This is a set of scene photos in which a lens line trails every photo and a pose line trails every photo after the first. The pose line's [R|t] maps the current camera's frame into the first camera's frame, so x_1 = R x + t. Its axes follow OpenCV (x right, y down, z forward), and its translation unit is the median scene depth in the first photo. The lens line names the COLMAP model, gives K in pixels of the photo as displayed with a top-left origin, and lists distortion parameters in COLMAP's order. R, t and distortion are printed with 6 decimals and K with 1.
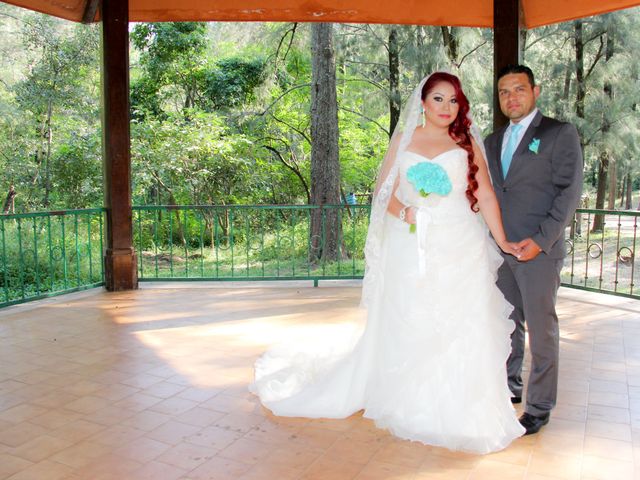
lens RADIAL K [[620.4, 0, 320.0], [0, 620.4, 240.0], [0, 0, 1]] dist [-0.187973, 0.151575]
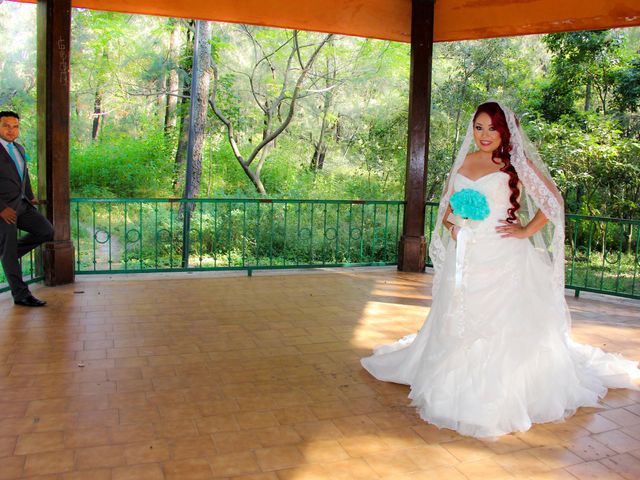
lens RADIAL K [[620.4, 0, 320.0], [0, 620.4, 240.0], [0, 0, 1]] dist [-0.187973, 0.151575]
pose [[0.706519, 0.120924, -0.697286, 0.347915], [-0.111845, 0.991990, 0.058706, -0.027138], [0.698800, 0.036511, 0.714385, 0.010455]]
